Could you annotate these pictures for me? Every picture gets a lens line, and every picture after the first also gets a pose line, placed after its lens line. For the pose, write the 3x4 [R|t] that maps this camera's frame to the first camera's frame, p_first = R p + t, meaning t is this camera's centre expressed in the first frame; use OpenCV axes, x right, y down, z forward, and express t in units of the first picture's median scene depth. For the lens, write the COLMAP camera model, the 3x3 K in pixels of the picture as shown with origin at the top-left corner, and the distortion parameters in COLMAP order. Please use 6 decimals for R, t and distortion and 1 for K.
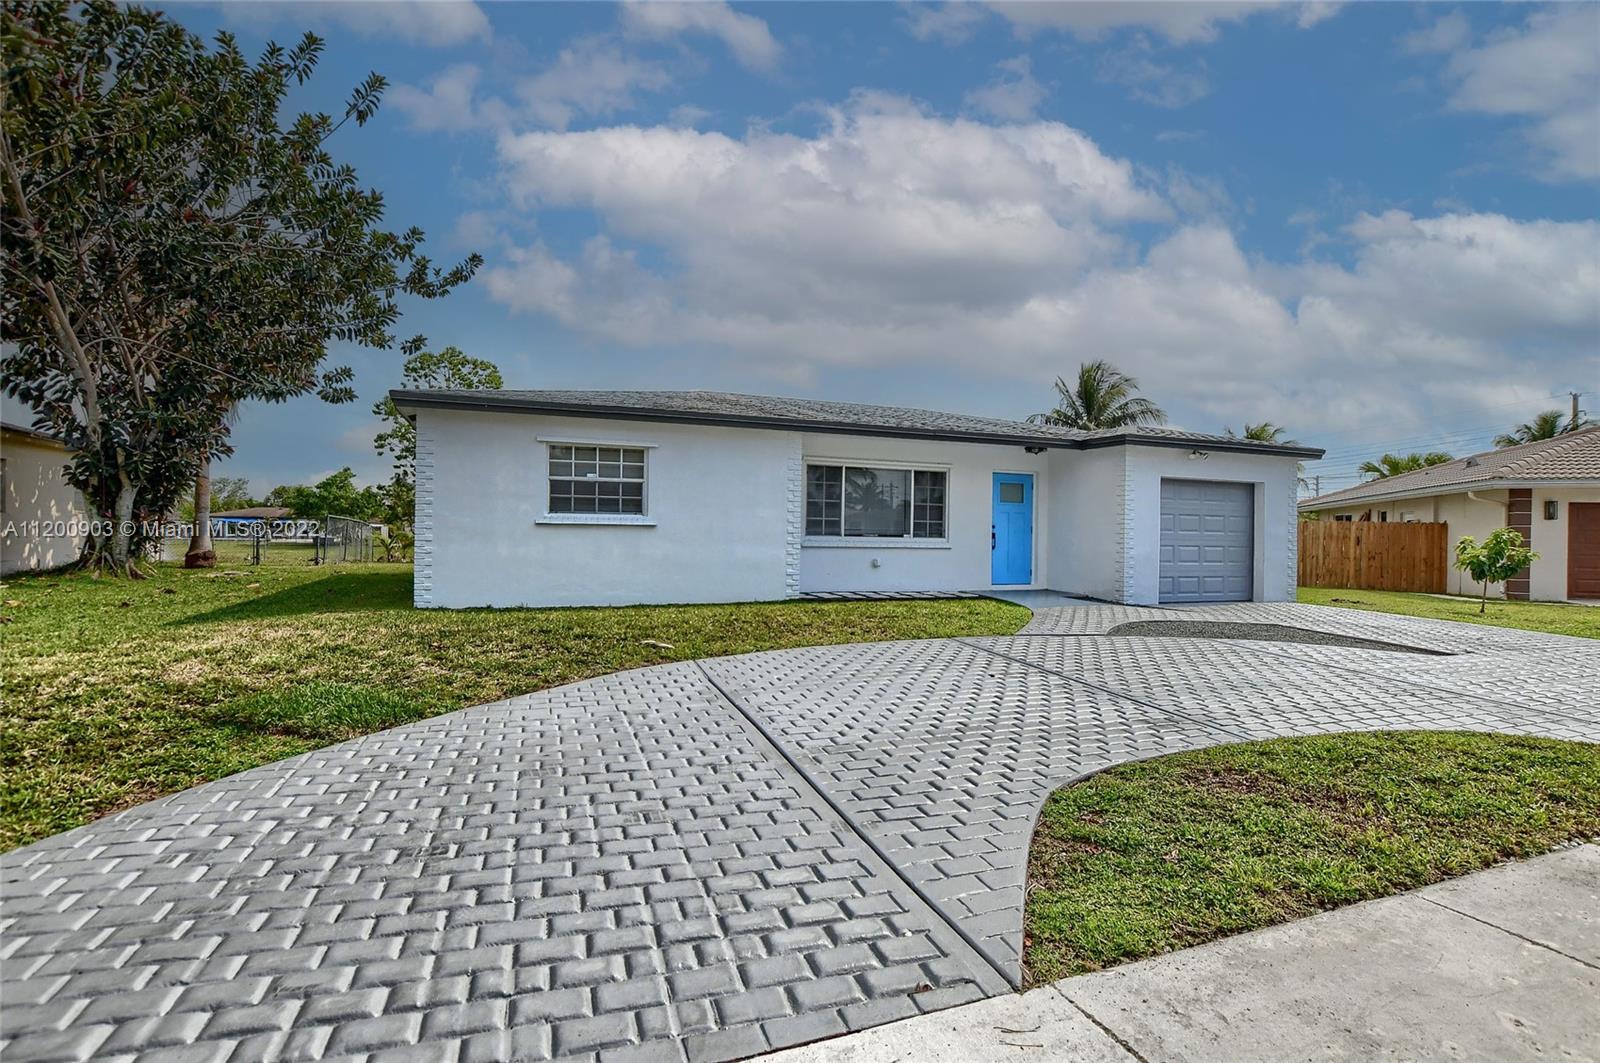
lens RADIAL K [[775.5, 0, 792.6], [0, 775.5, 548.6], [0, 0, 1]] dist [-0.030825, -0.000322]
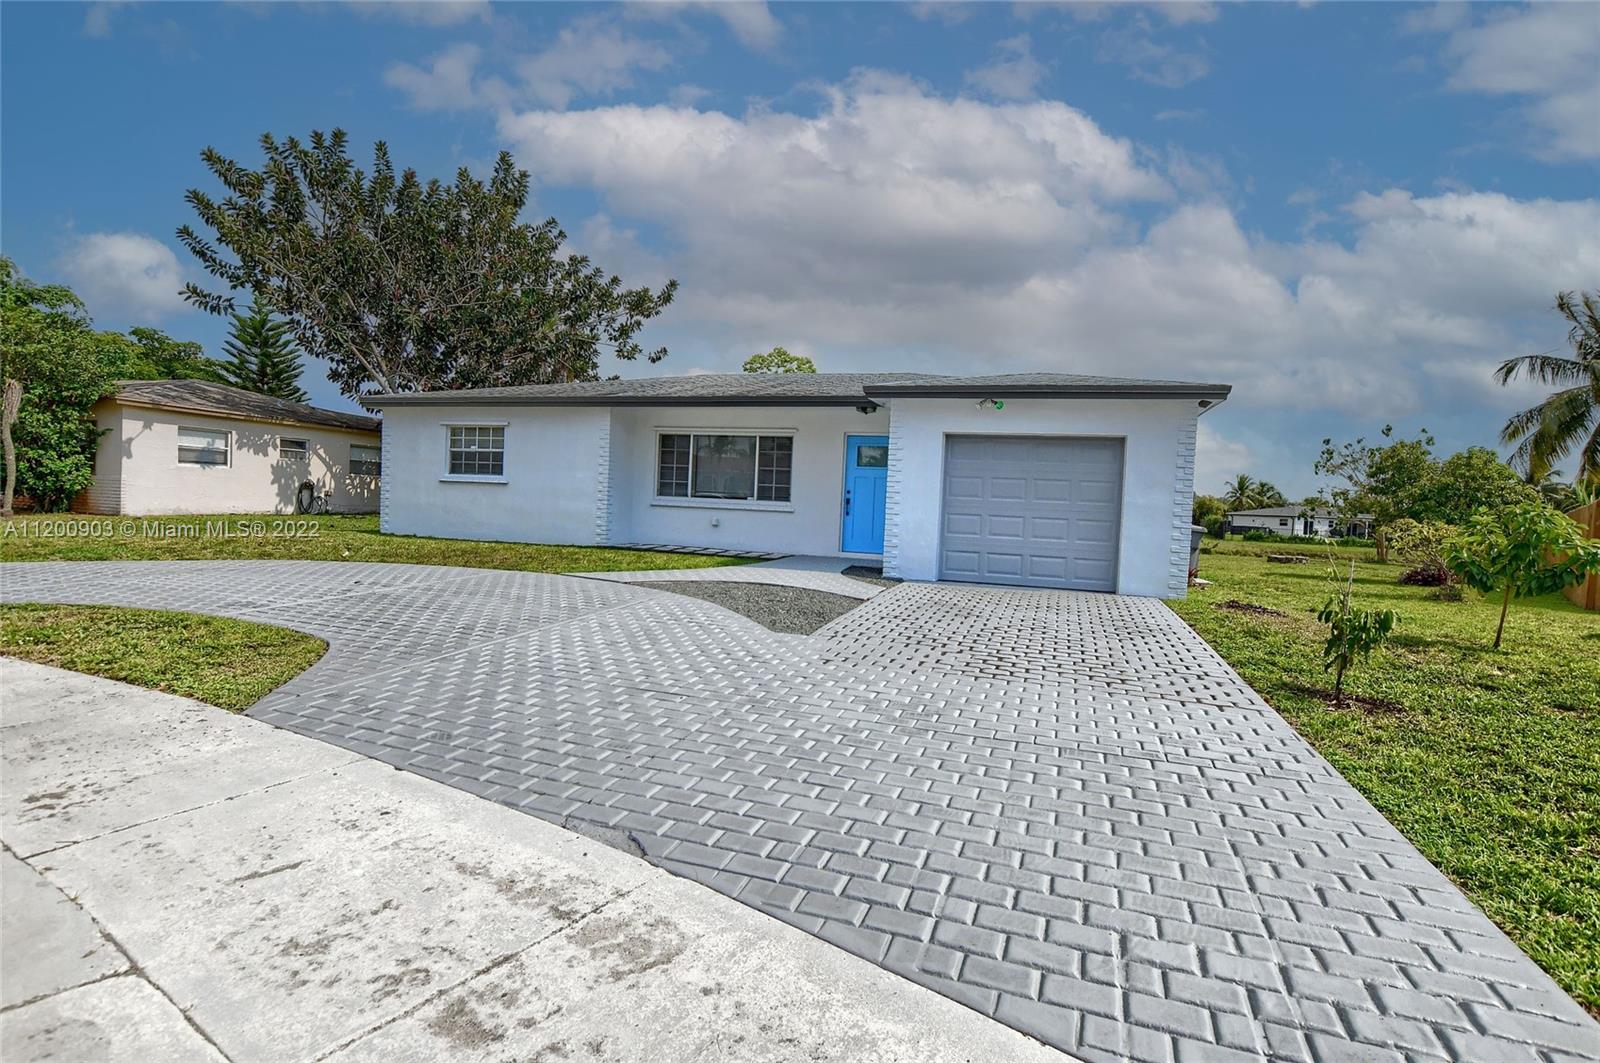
lens RADIAL K [[775.5, 0, 792.6], [0, 775.5, 548.6], [0, 0, 1]] dist [-0.030825, -0.000322]
pose [[0.776613, 0.055389, -0.627538, 0.889093], [-0.044337, 0.998463, 0.033258, 0.014257], [0.628416, 0.001995, 0.777875, 0.222564]]
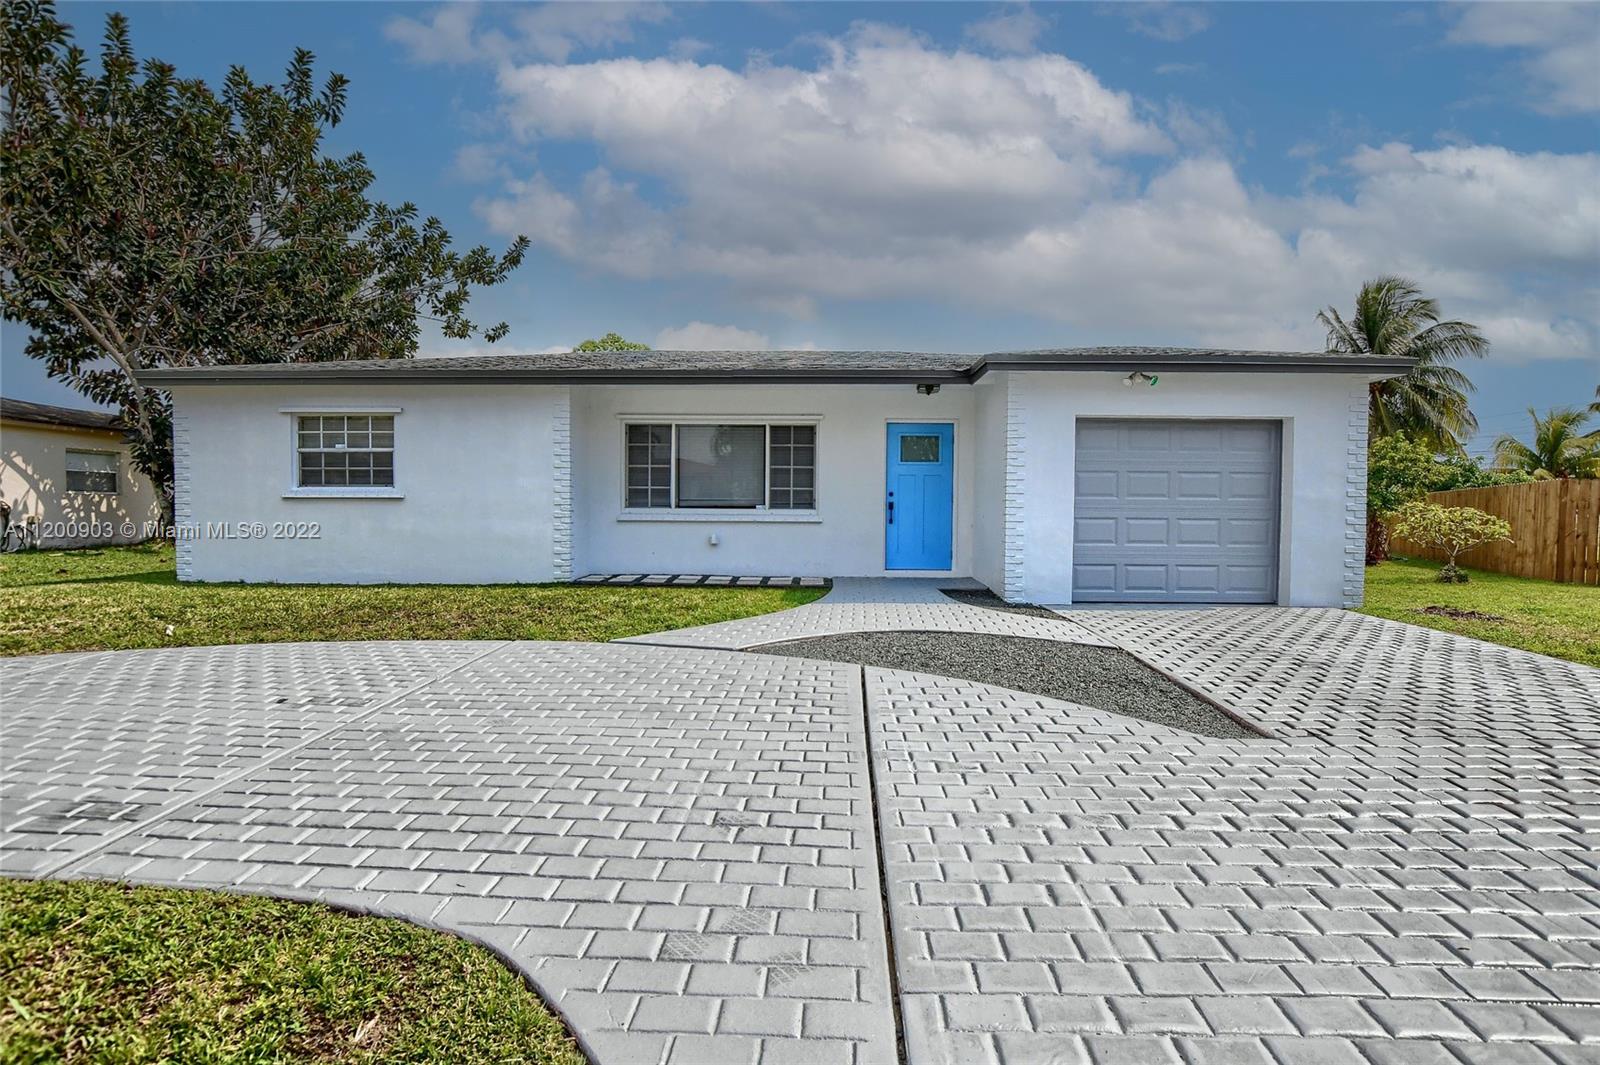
lens RADIAL K [[775.5, 0, 792.6], [0, 775.5, 549.6], [0, 0, 1]] dist [-0.030825, -0.000322]
pose [[0.926531, 0.011225, -0.376052, 0.499361], [0.000751, 0.999498, 0.031683, 0.002326], [0.376219, -0.029638, 0.926057, 0.273556]]
